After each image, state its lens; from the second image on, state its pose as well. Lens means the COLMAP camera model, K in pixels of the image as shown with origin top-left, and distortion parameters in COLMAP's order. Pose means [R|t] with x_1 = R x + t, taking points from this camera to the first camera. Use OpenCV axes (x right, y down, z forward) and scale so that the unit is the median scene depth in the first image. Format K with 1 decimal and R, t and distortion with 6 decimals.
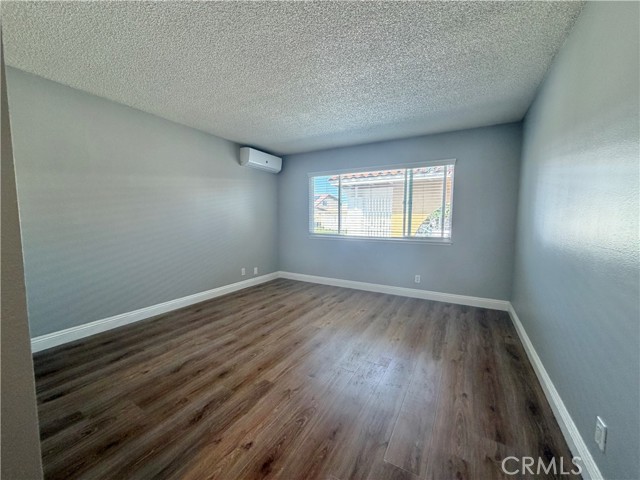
lens RADIAL K [[256.2, 0, 319.8], [0, 256.2, 244.1], [0, 0, 1]] dist [-0.002333, 0.001074]
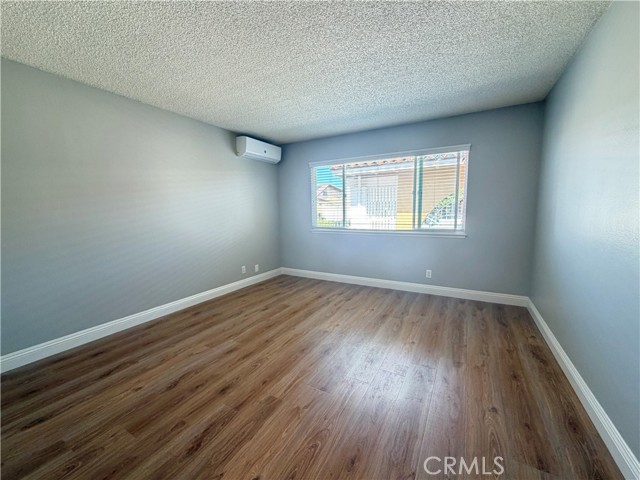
lens RADIAL K [[256.2, 0, 320.7], [0, 256.2, 243.4], [0, 0, 1]] dist [-0.002333, 0.001074]
pose [[0.999779, -0.020882, 0.002315, -0.021274], [0.020787, 0.999156, 0.035415, -0.023792], [-0.003053, -0.035359, 0.999370, 0.084171]]
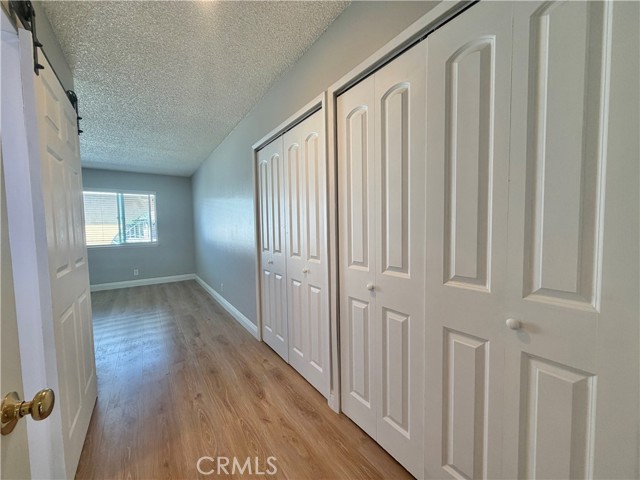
lens RADIAL K [[256.2, 0, 319.9], [0, 256.2, 241.7], [0, 0, 1]] dist [-0.002333, 0.001074]
pose [[0.450787, -0.073610, 0.889591, -0.536784], [0.113103, 0.993272, 0.024876, 0.063689], [-0.885437, 0.089402, 0.456080, -0.720801]]
